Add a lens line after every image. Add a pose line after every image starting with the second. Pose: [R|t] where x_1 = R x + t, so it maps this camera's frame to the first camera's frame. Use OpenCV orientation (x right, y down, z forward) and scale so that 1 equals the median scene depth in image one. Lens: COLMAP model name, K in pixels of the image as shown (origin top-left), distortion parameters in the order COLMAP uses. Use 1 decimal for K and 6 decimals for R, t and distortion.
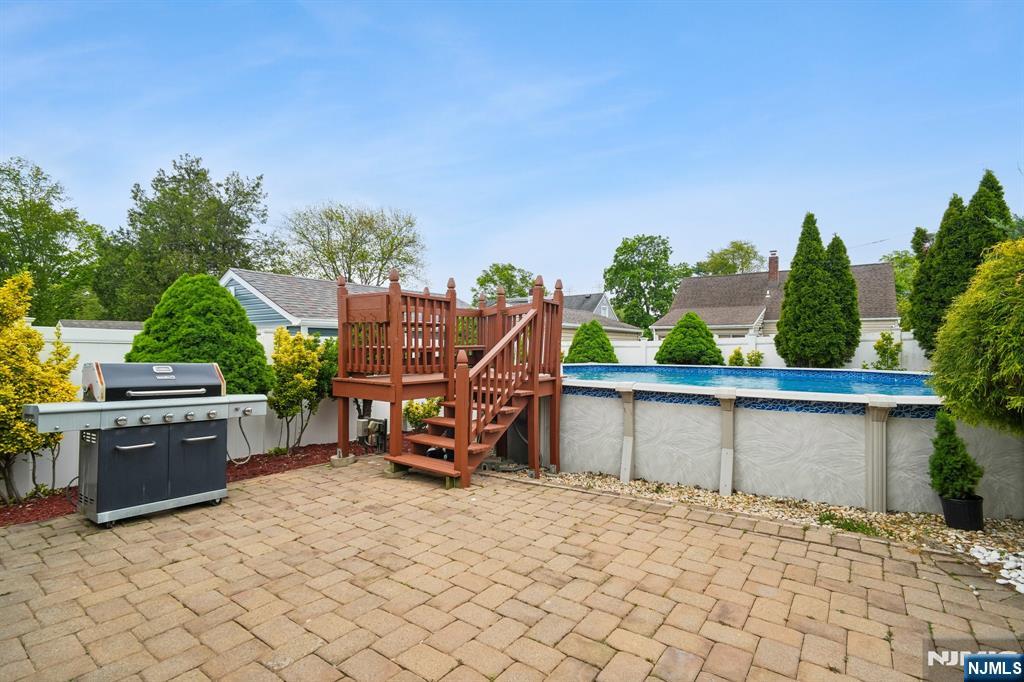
lens RADIAL K [[479.2, 0, 512.0], [0, 479.2, 341.0], [0, 0, 1]] dist [0.001337, -0.000008]
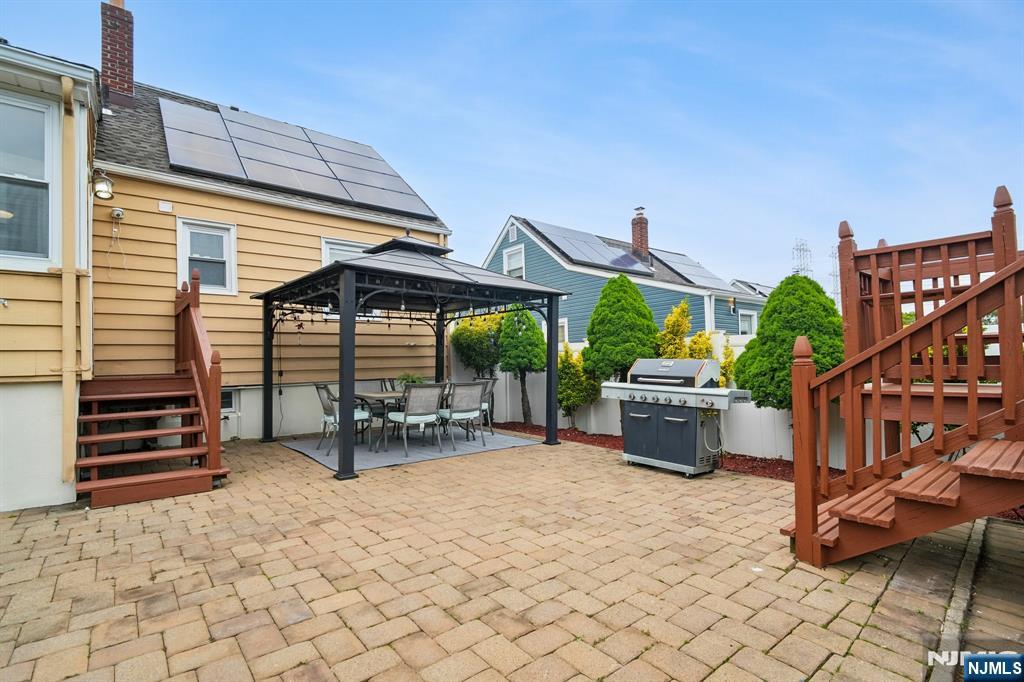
lens RADIAL K [[479.2, 0, 512.0], [0, 479.2, 341.0], [0, 0, 1]] dist [0.001337, -0.000008]
pose [[-0.253595, -0.044741, -0.966275, 0.726947], [0.028520, 0.998150, -0.053702, 0.059263], [0.966890, -0.041177, -0.251850, 0.984359]]
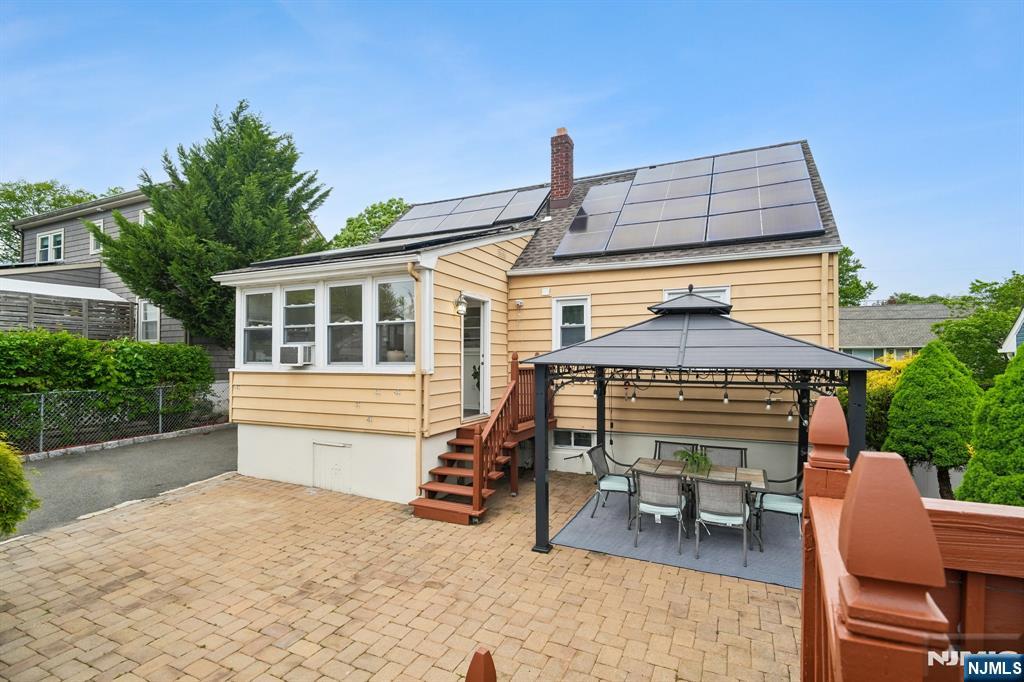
lens RADIAL K [[477.4, 0, 511.0], [0, 477.4, 354.1], [0, 0, 1]] dist [-0.008572, -0.000298]
pose [[-0.978665, -0.011027, -0.205167, -0.063745], [-0.006898, 0.999759, -0.020831, -0.234542], [0.205347, -0.018971, -0.978505, 1.659793]]
